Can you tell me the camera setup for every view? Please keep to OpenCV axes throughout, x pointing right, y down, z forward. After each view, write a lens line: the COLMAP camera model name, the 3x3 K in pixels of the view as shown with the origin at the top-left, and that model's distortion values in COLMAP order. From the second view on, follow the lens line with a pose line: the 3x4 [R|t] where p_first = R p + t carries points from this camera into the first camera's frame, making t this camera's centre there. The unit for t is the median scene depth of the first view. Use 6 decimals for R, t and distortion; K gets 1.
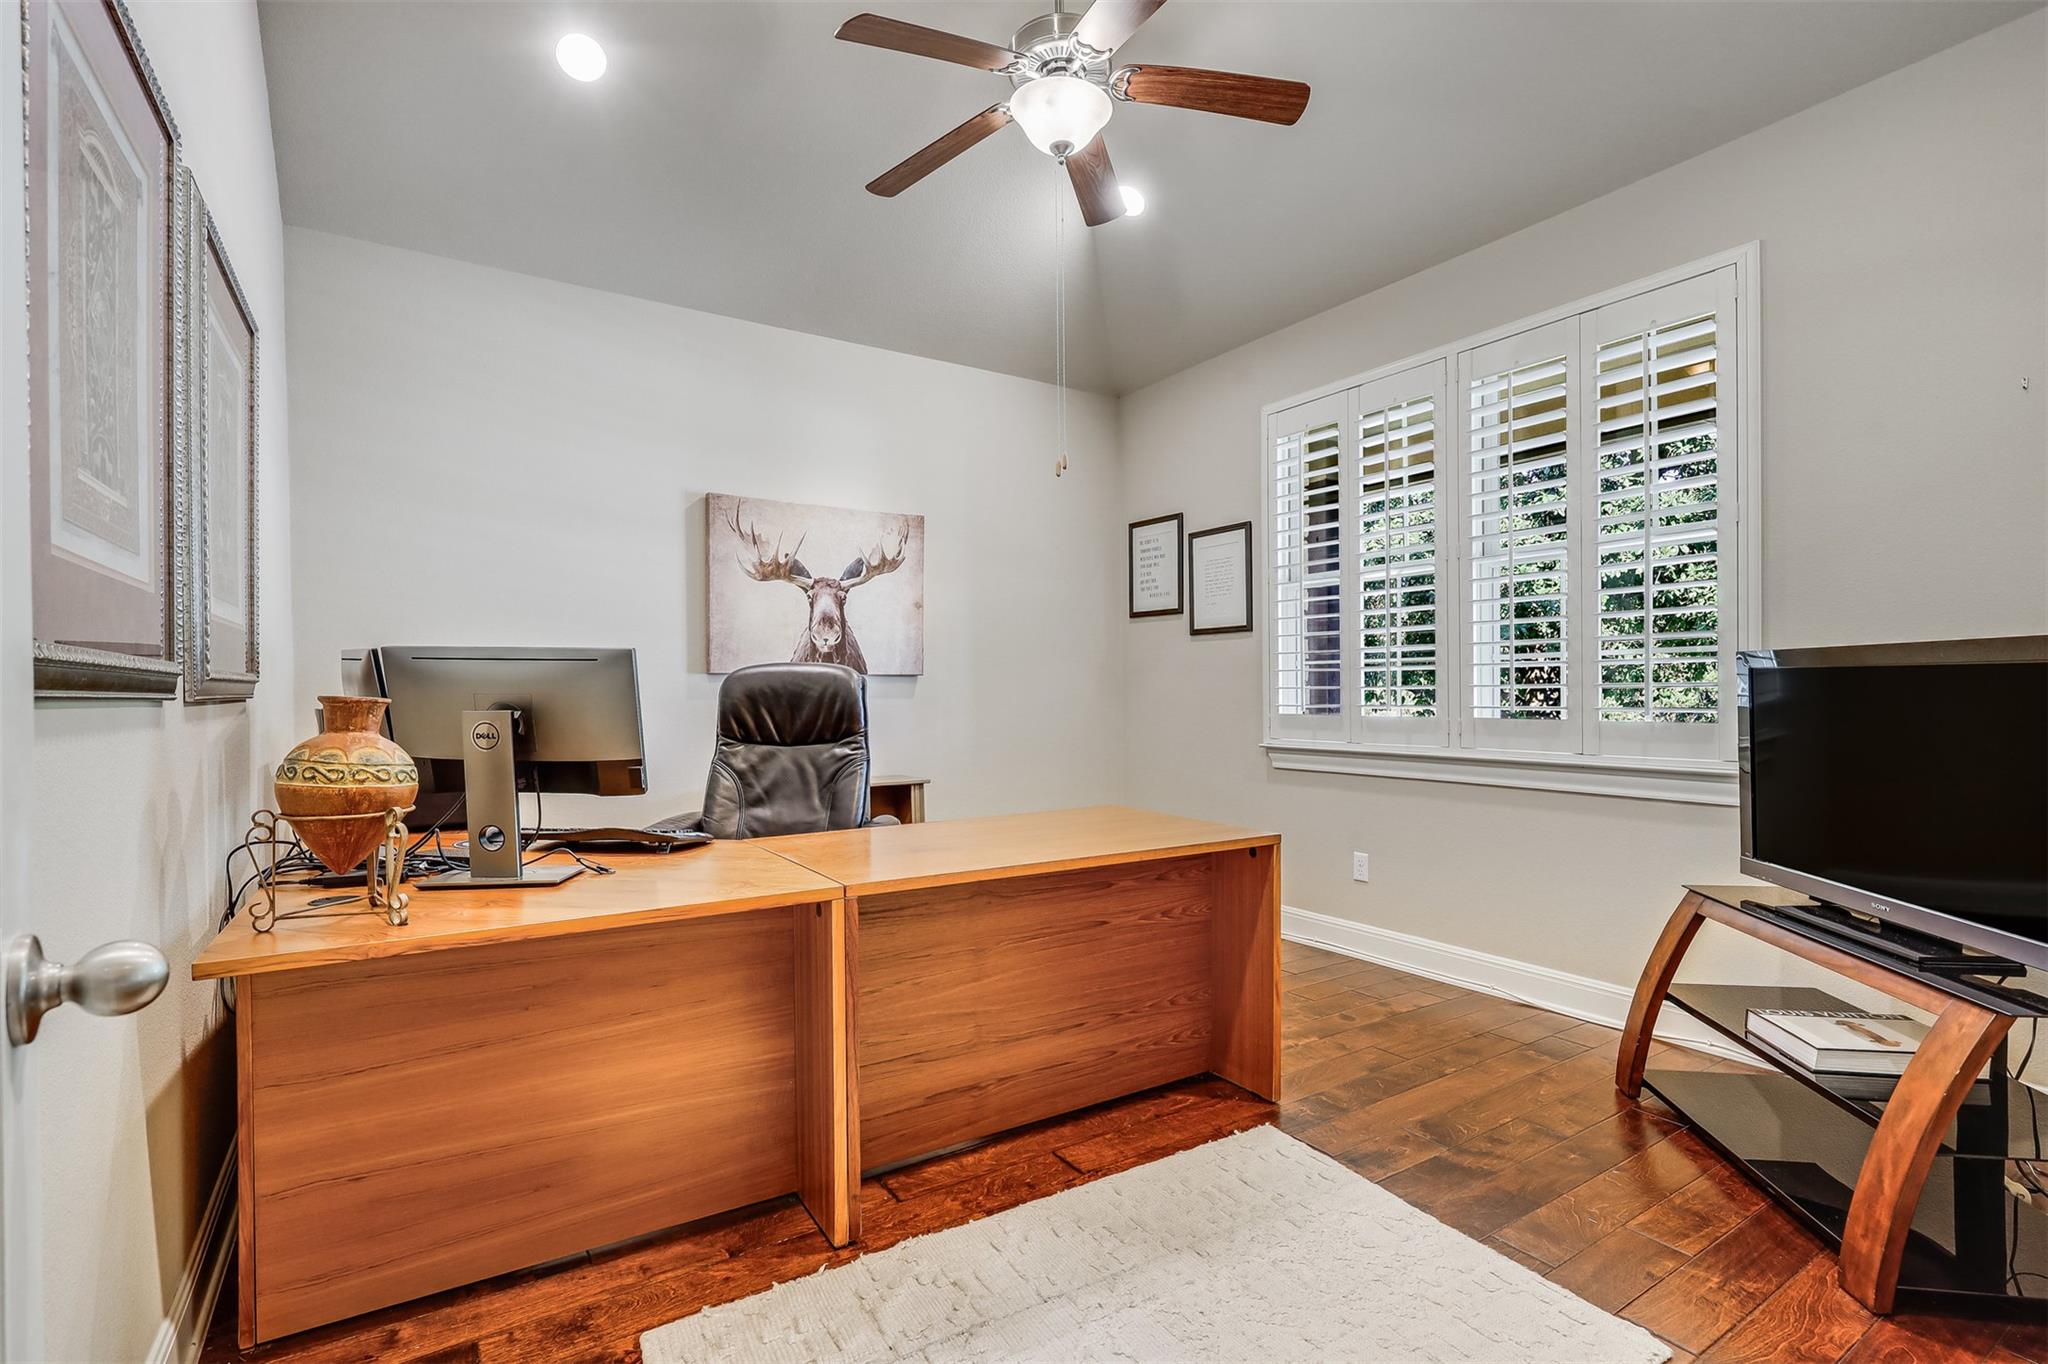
lens RADIAL K [[941.4, 0, 1012.0], [0, 941.4, 673.0], [0, 0, 1]] dist [-0.000526, -0.000397]
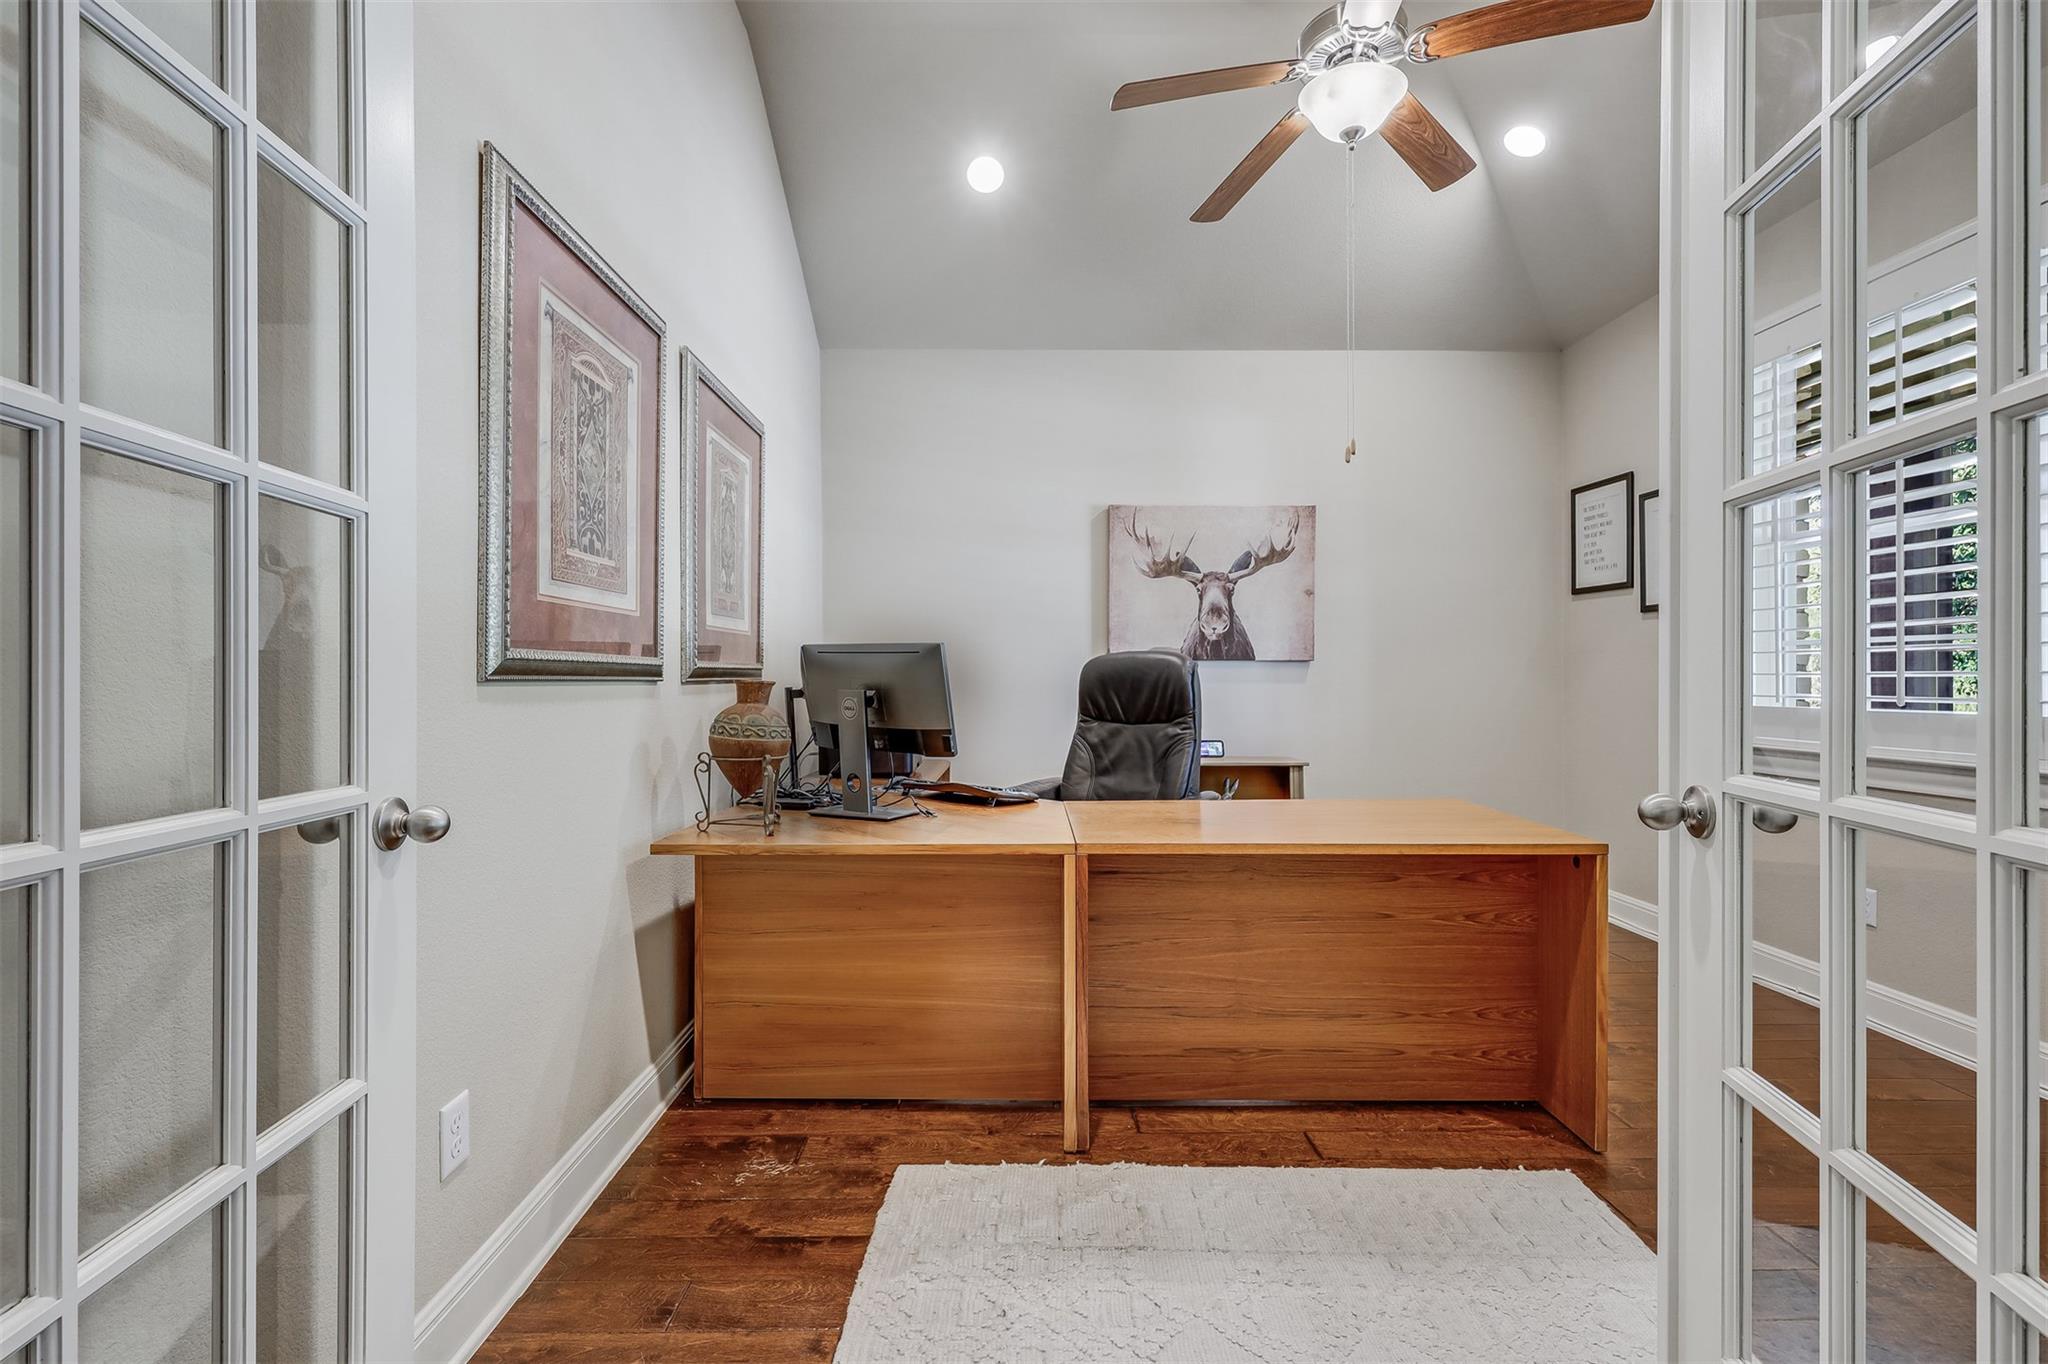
lens RADIAL K [[888.7, 0, 1021.6], [0, 888.7, 648.3], [0, 0, 1]] dist [-0.001016, 0.000188]
pose [[0.849543, -0.012410, -0.527373, 0.253164], [0.007058, 0.999901, -0.012161, -0.002652], [0.527472, 0.006609, 0.849547, 0.018053]]
